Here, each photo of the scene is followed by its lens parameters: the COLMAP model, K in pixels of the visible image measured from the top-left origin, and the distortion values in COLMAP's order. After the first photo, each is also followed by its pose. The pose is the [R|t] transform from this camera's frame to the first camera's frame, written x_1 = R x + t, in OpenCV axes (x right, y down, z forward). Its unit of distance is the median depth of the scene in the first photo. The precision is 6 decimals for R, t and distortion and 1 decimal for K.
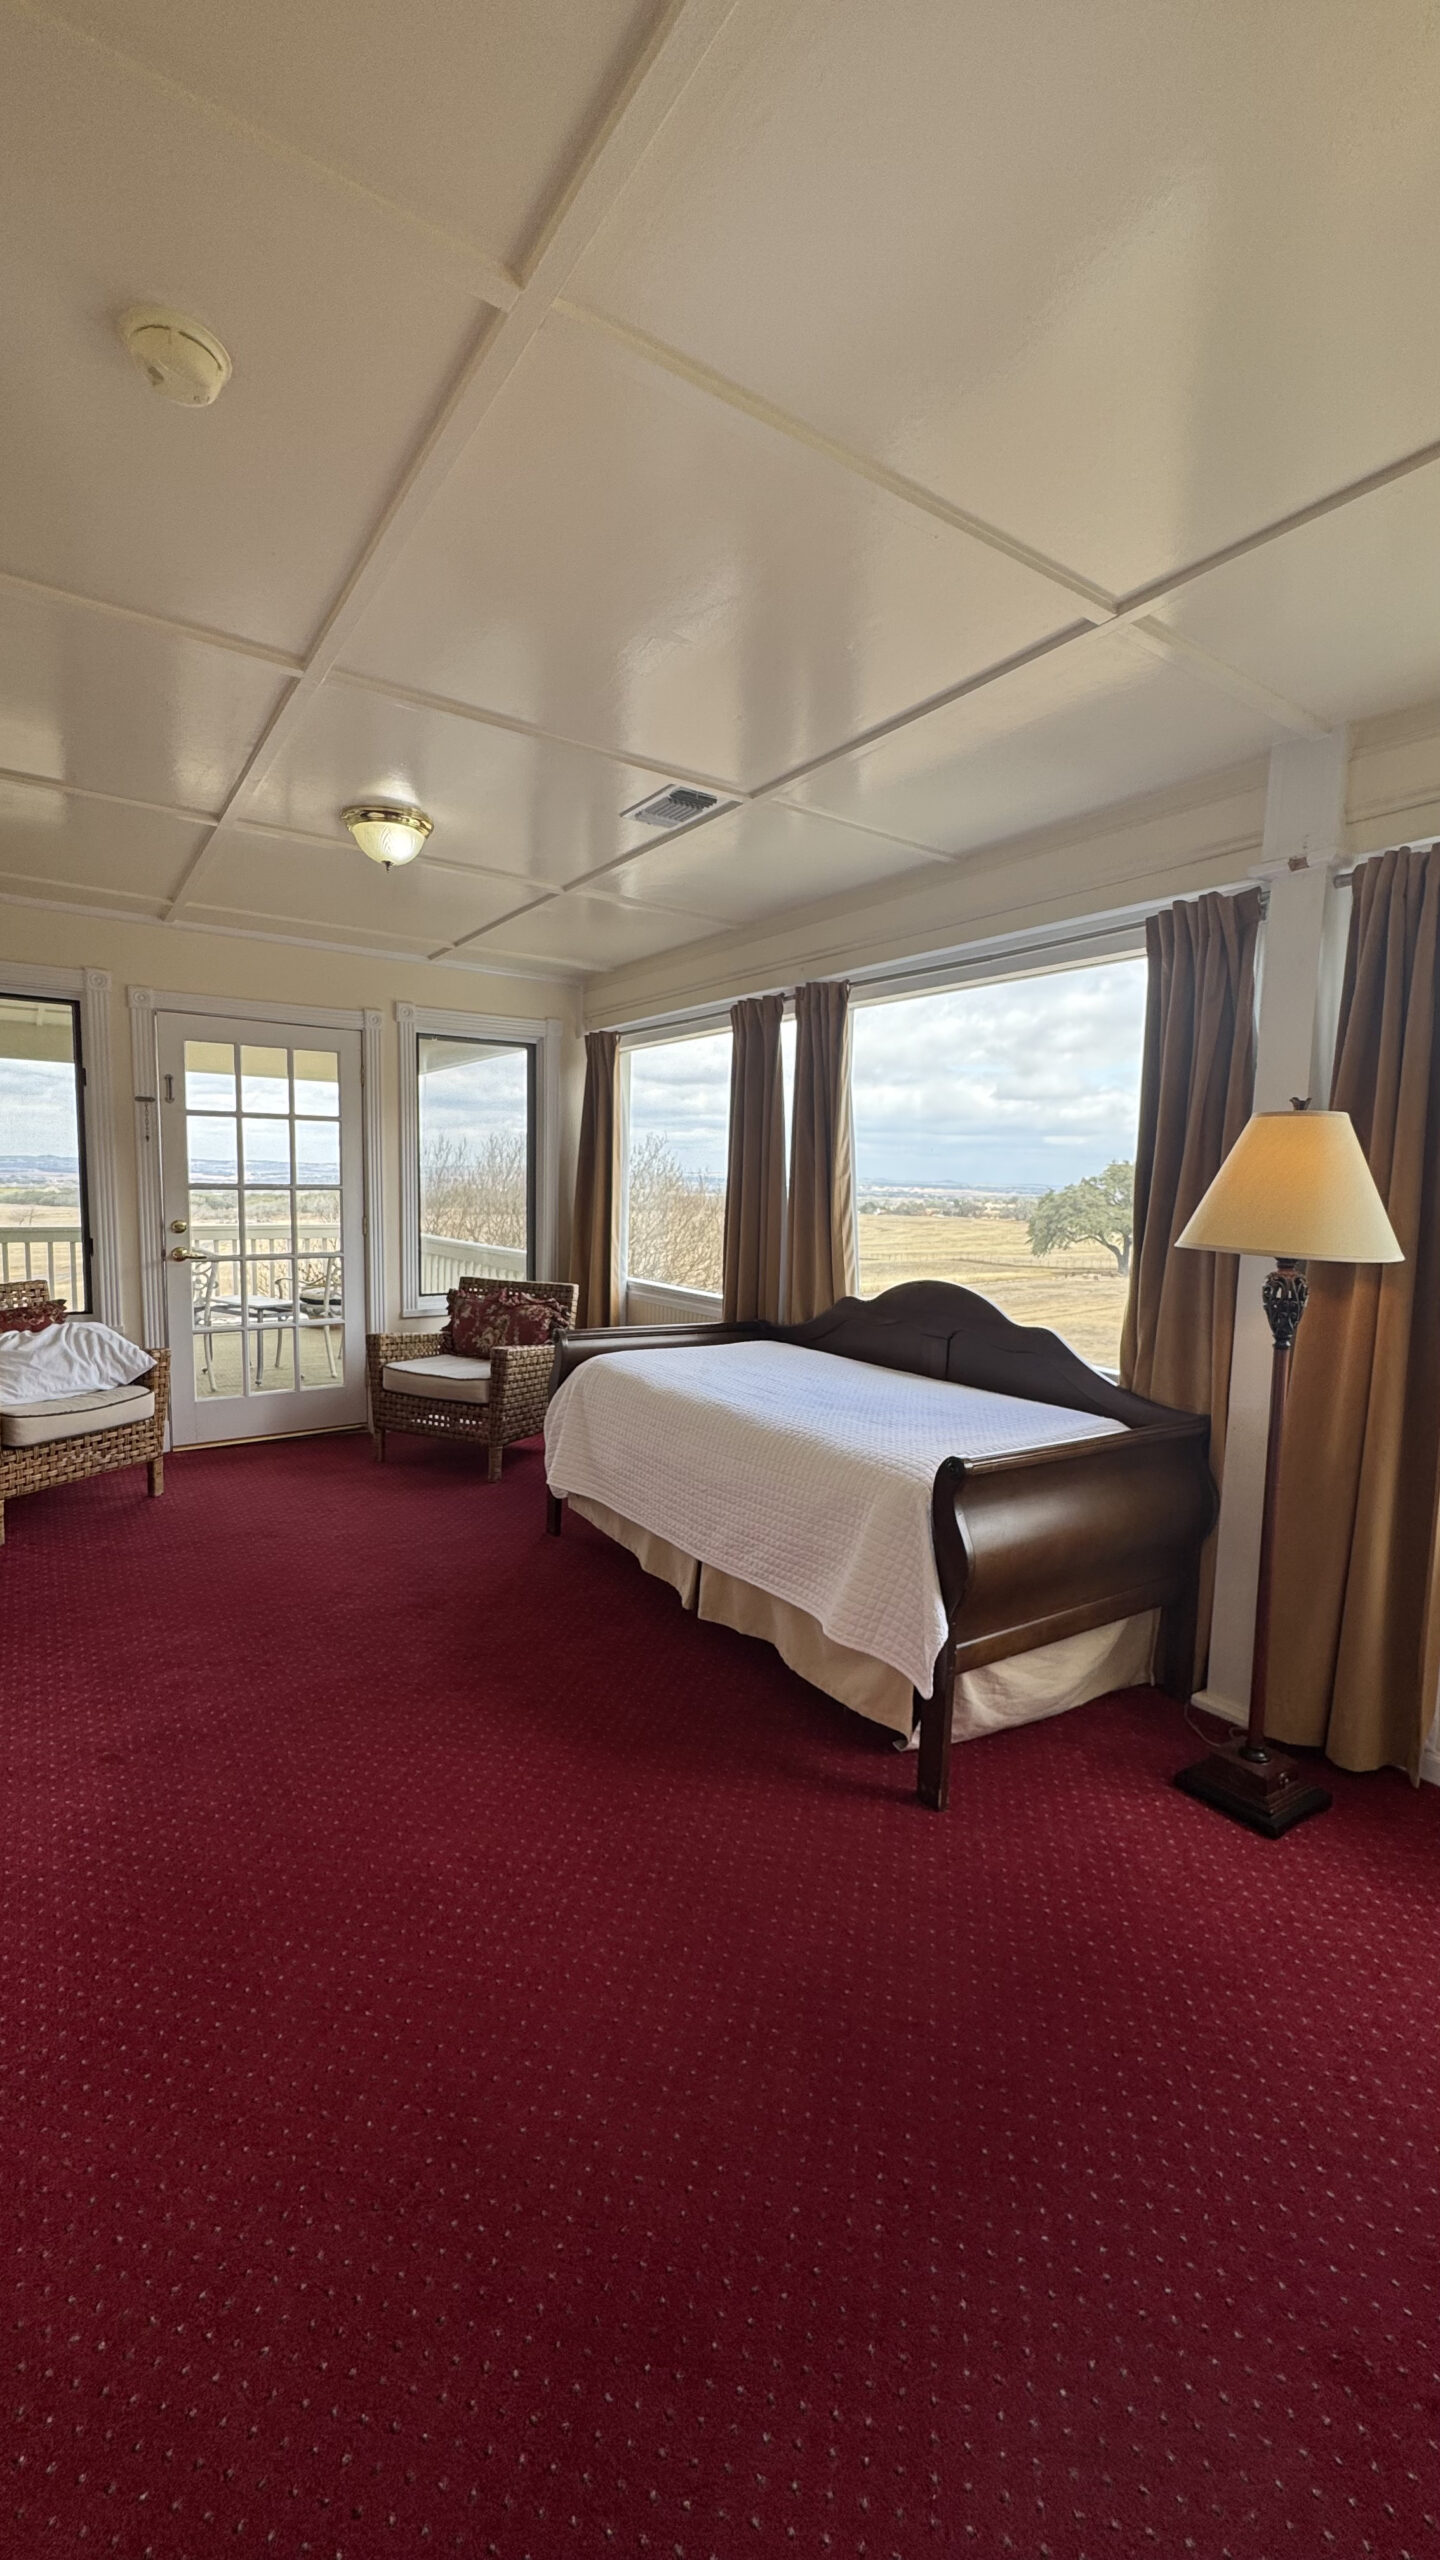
lens RADIAL K [[1022.6, 0, 720.0], [0, 1022.6, 1280.0], [0, 0, 1]] dist [-0.002092, -0.000058]
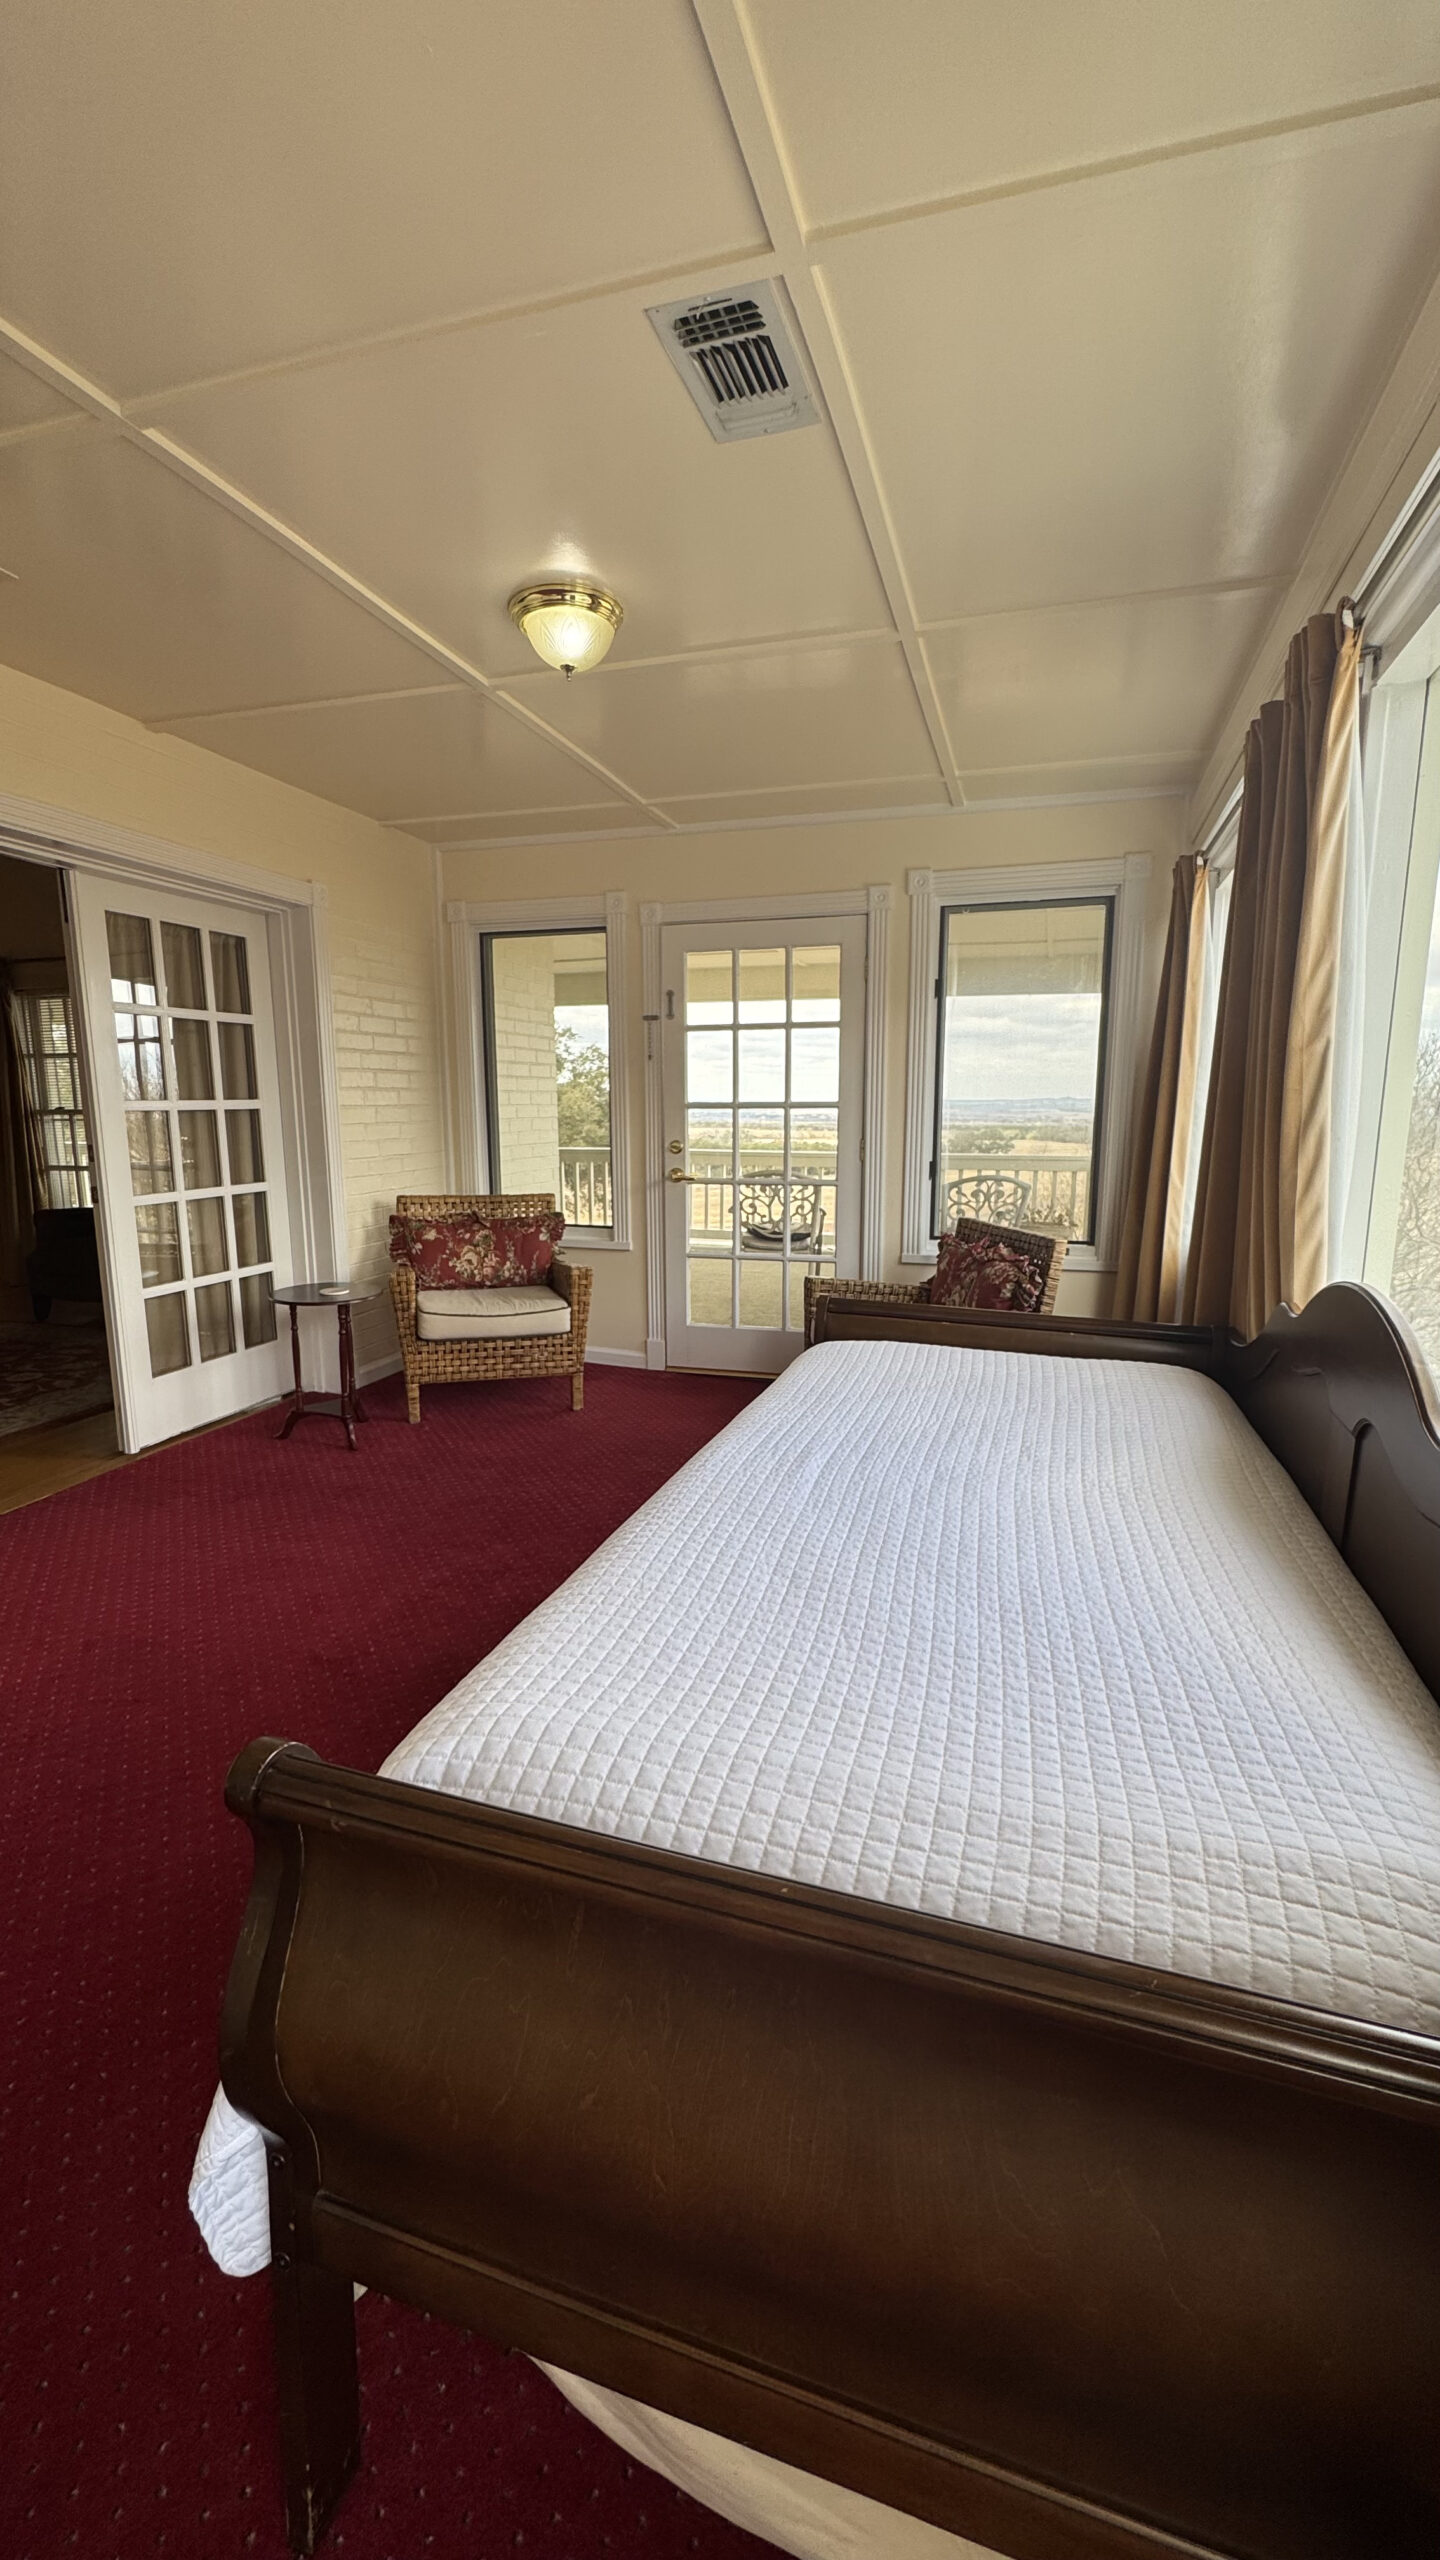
lens RADIAL K [[1022.6, 0, 720.0], [0, 1022.6, 1280.0], [0, 0, 1]] dist [-0.002092, -0.000058]
pose [[0.620456, 0.111370, -0.776293, 0.316366], [-0.064319, 0.993757, 0.091161, -0.019801], [0.781599, -0.006631, 0.623746, 0.479636]]
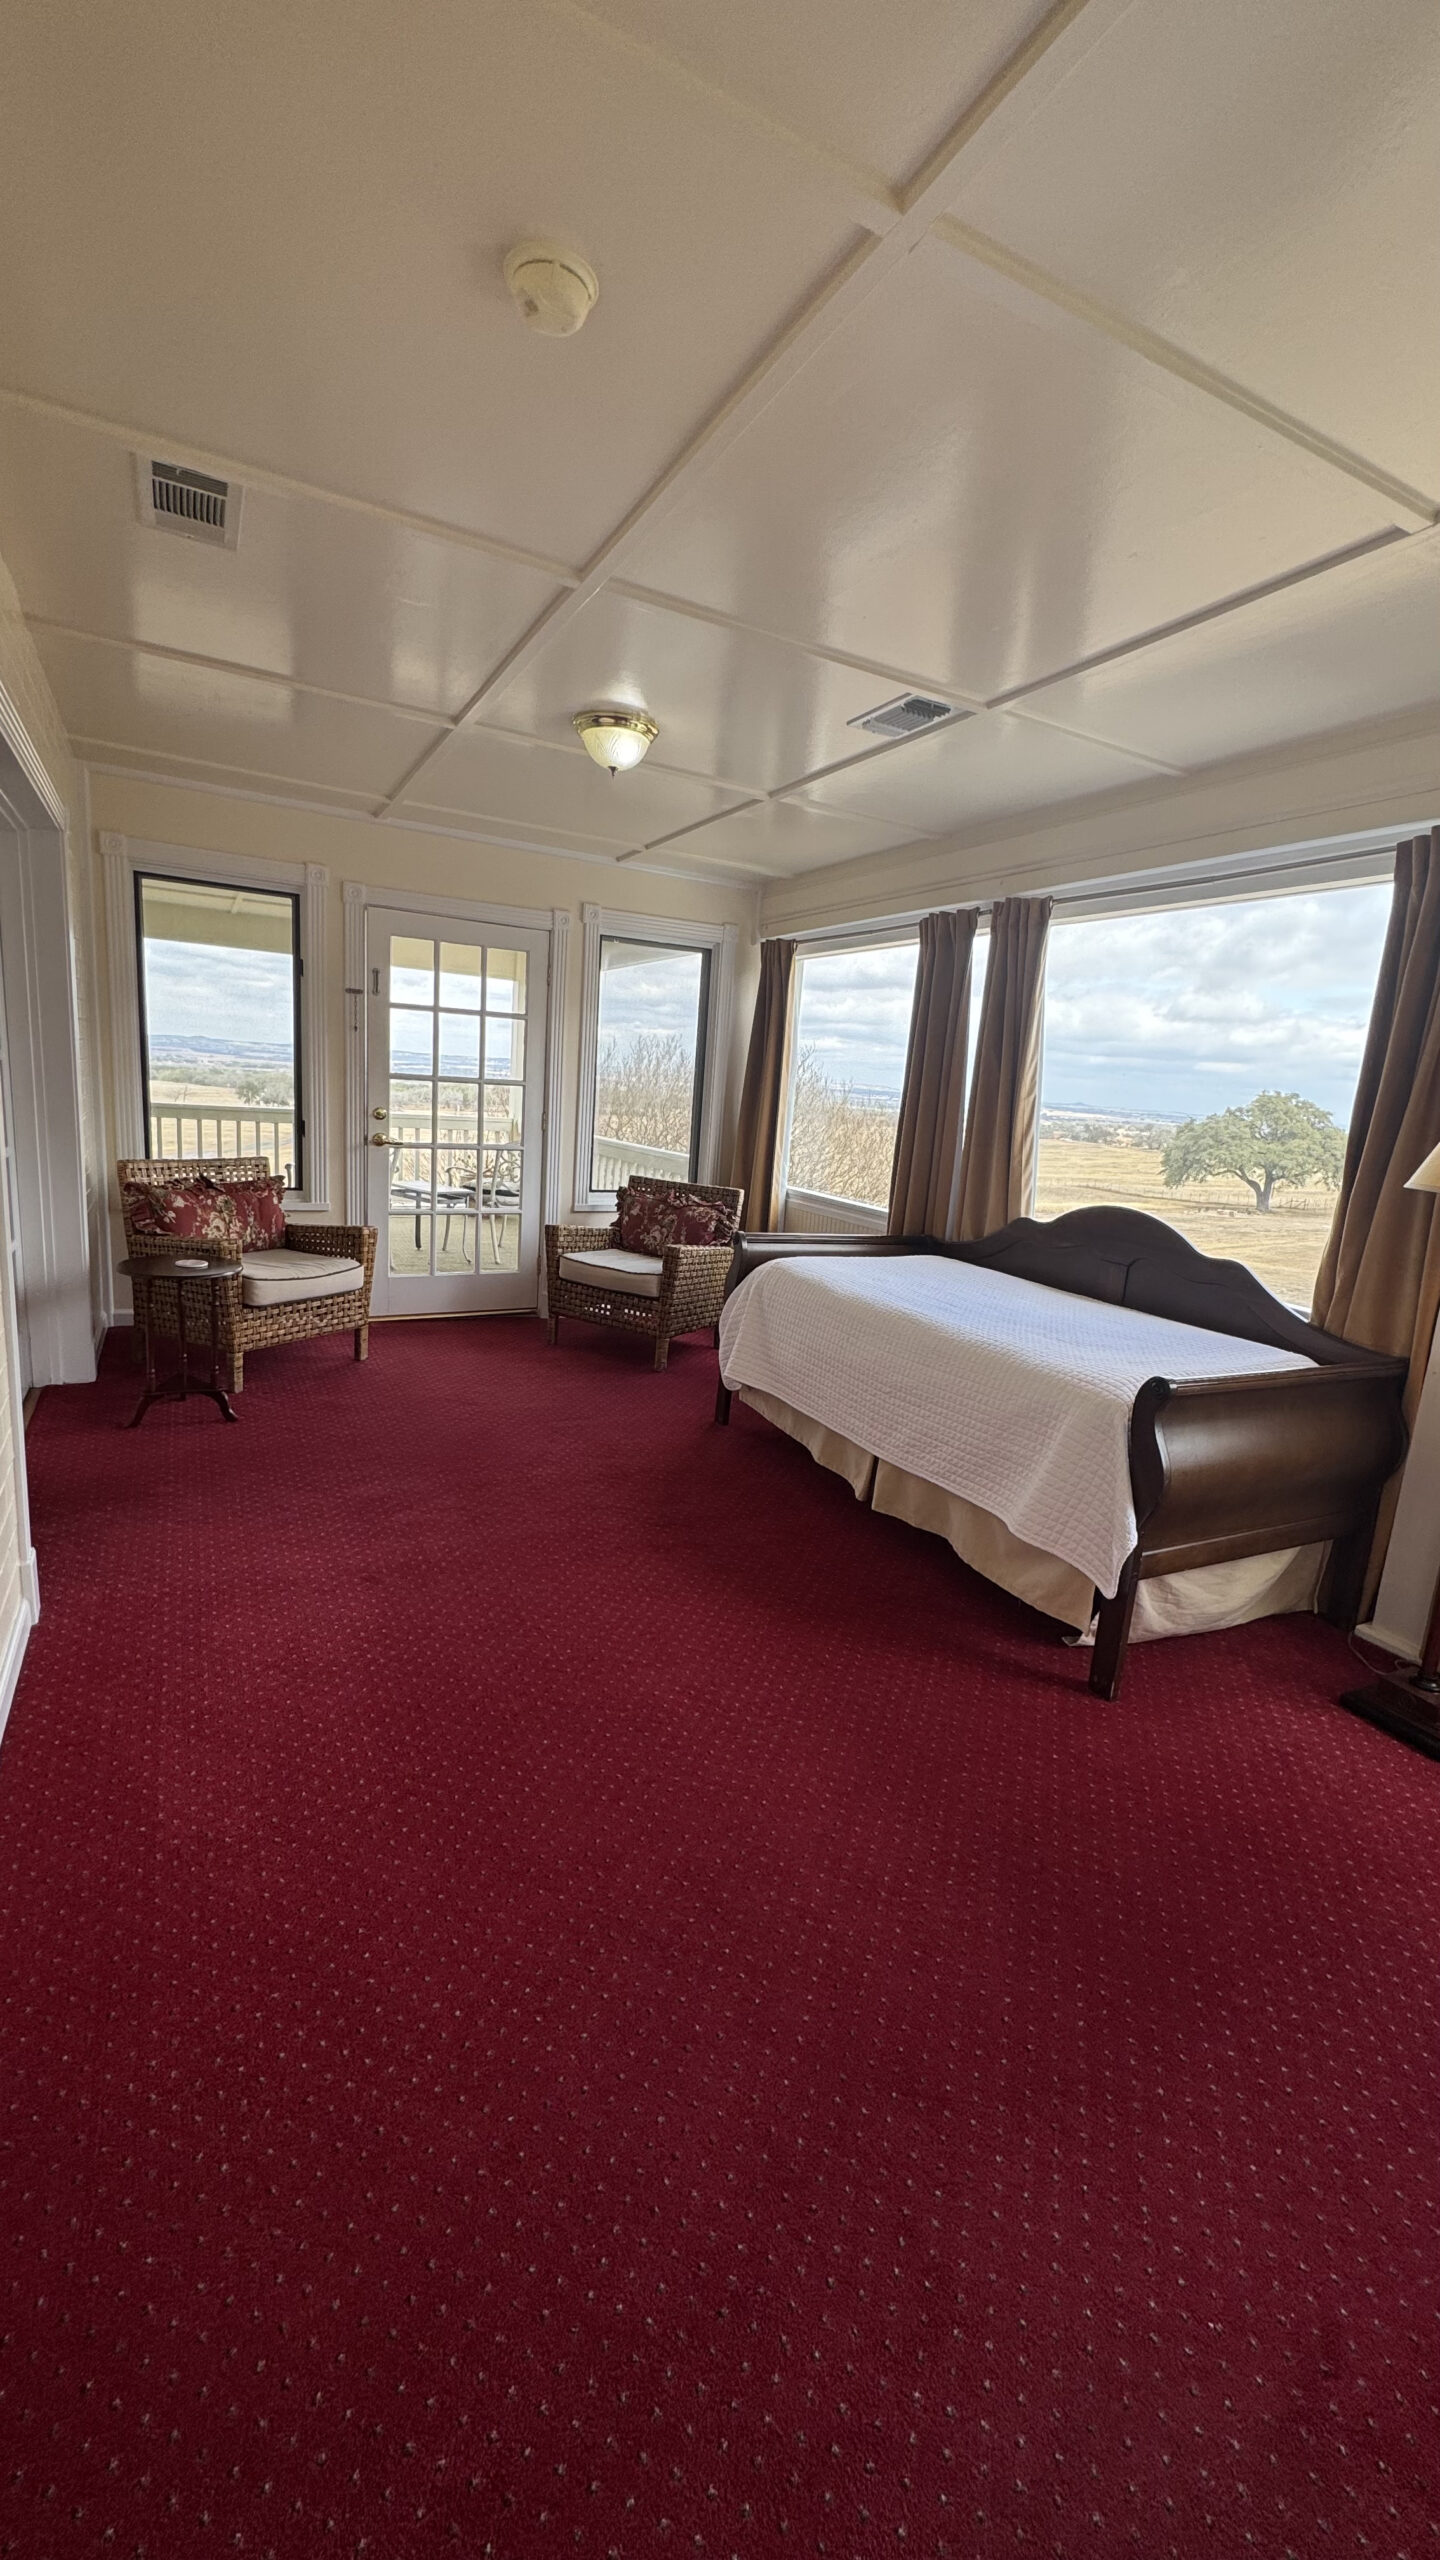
lens RADIAL K [[1020.2, 0, 720.0], [0, 1020.2, 1280.0], [0, 0, 1]] dist [-0.000647, -0.000046]
pose [[0.992184, 0.068116, -0.104549, -0.060603], [-0.058637, 0.994104, 0.091213, 0.003152], [0.110146, -0.084369, 0.990328, -0.038124]]
